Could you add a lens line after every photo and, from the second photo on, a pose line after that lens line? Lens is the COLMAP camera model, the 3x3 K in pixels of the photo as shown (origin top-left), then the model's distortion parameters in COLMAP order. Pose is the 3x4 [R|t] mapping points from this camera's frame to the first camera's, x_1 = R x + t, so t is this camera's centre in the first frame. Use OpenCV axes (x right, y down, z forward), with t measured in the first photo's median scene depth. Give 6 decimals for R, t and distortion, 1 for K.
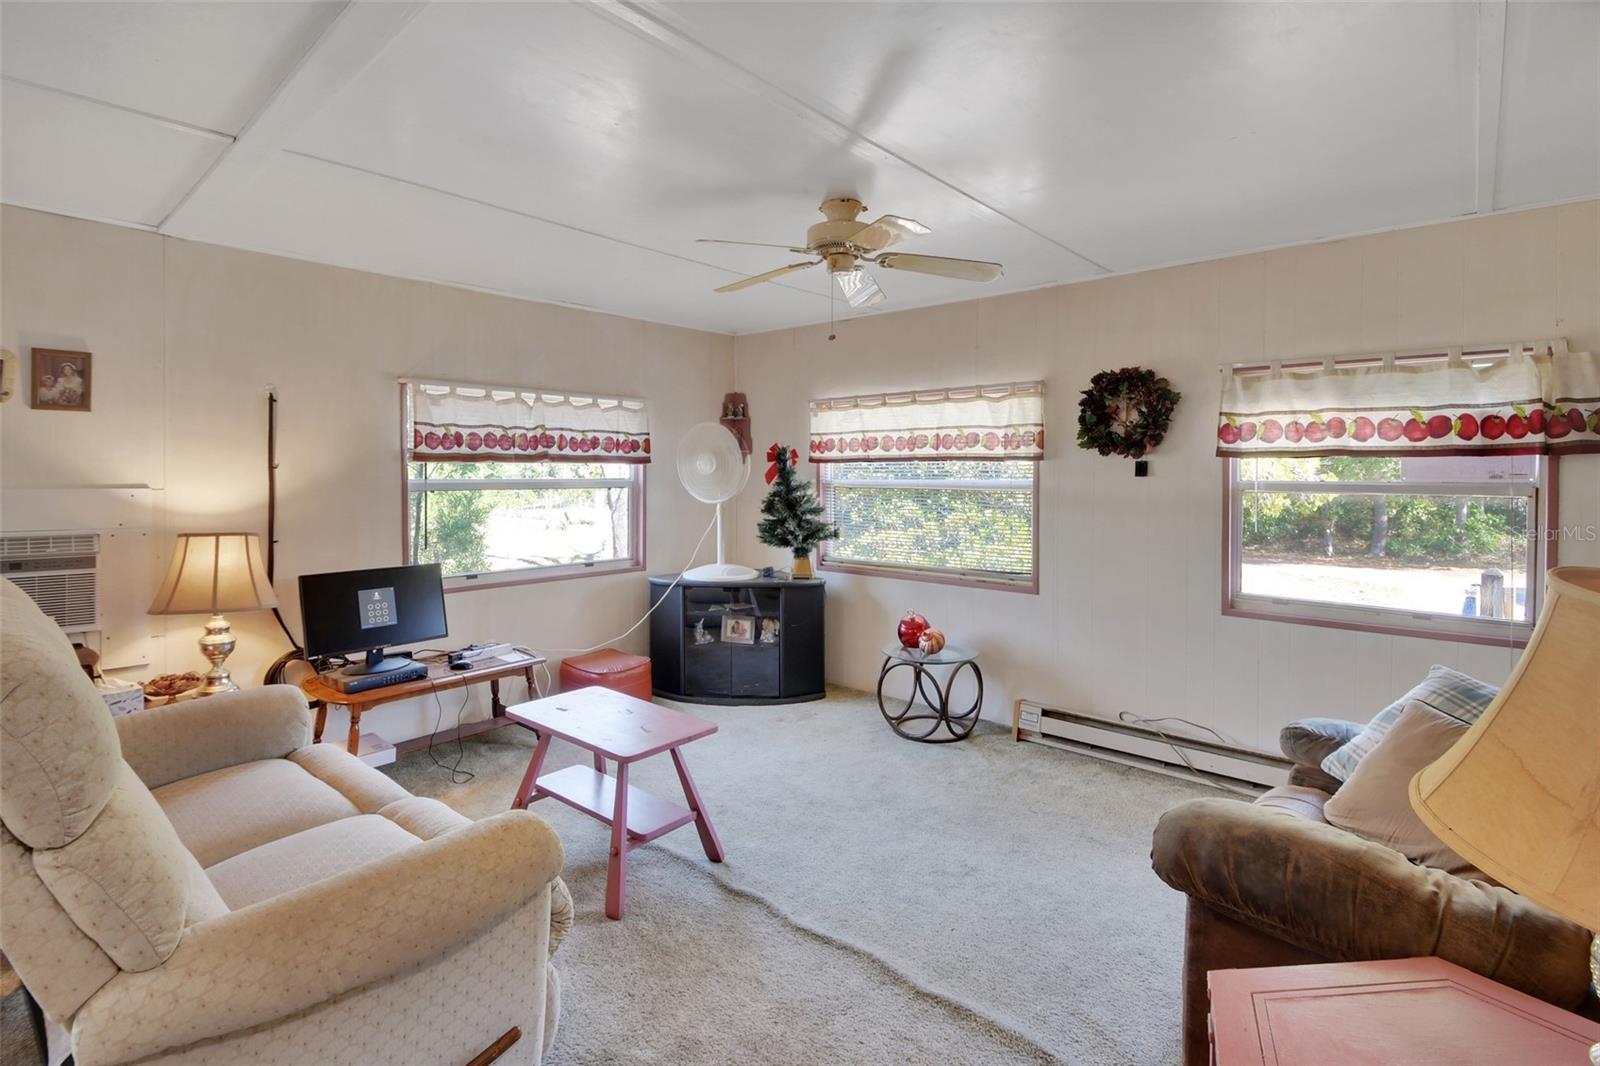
lens RADIAL K [[767.6, 0, 750.5], [0, 767.6, 476.4], [0, 0, 1]] dist [-0.000724, -0.000365]
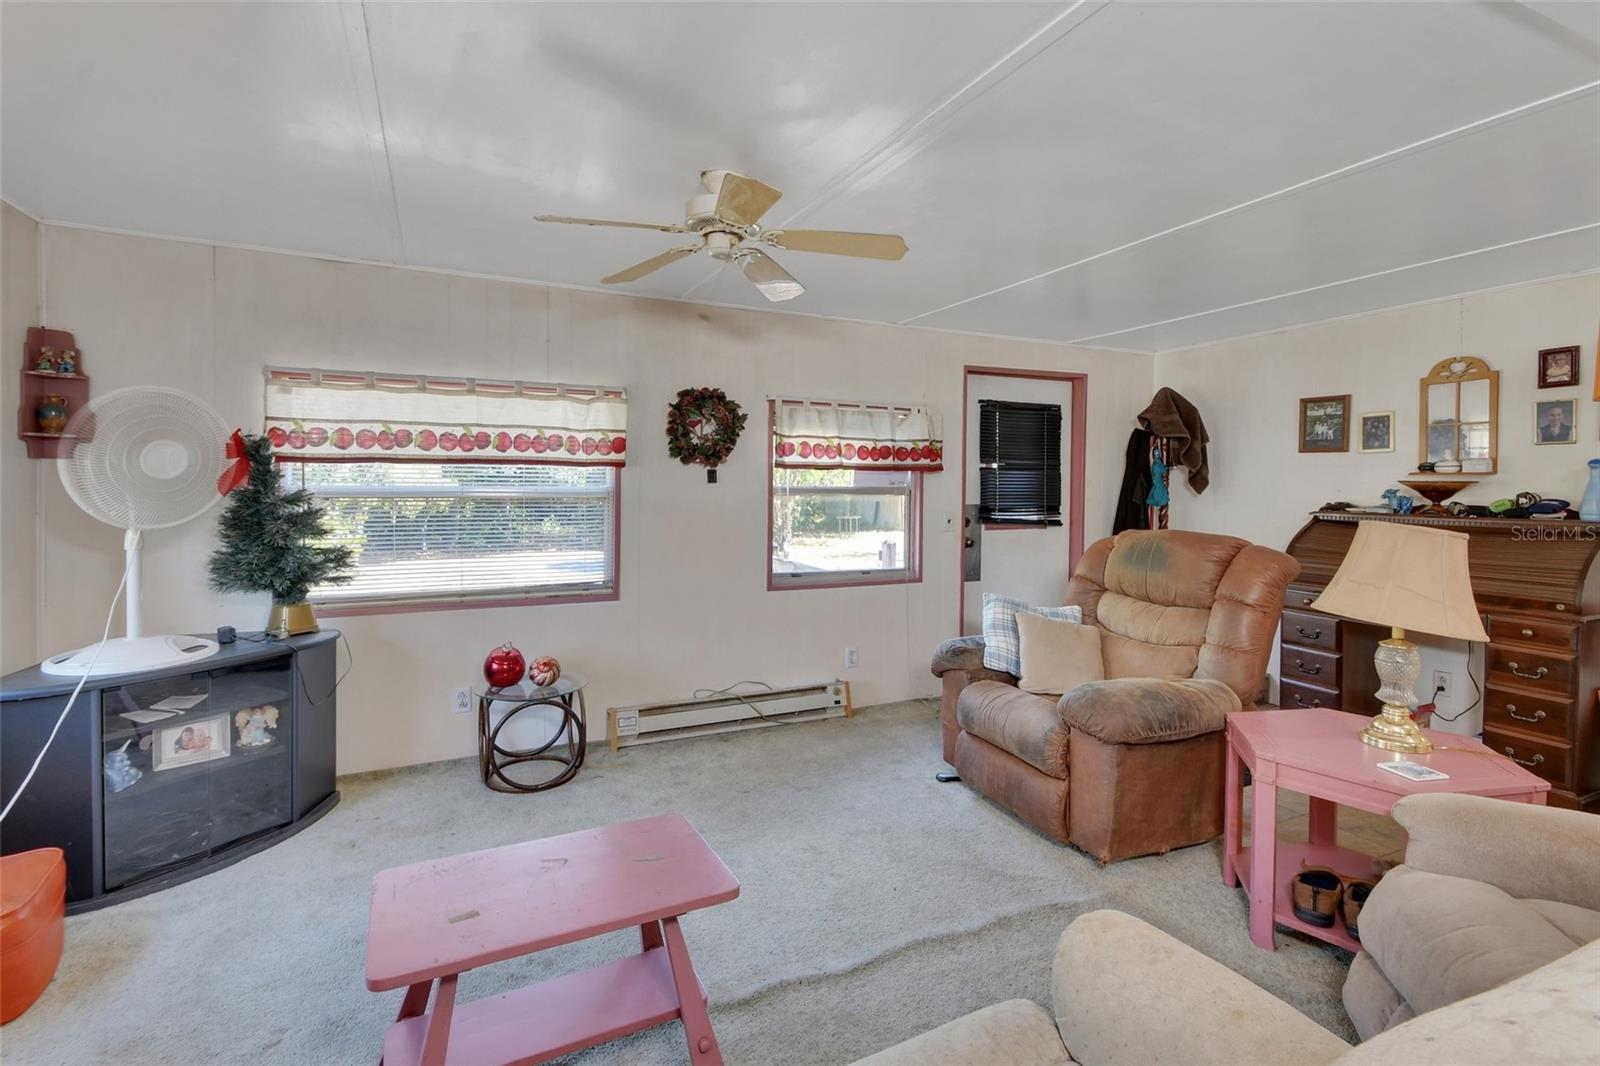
lens RADIAL K [[760.5, 0, 799.8], [0, 760.5, 490.7], [0, 0, 1]] dist [0.002024, 0.000262]
pose [[0.360596, -0.009286, 0.932676, -0.498063], [-0.003166, 0.999932, 0.011180, -0.001606], [-0.932717, -0.006984, 0.360542, 0.447306]]
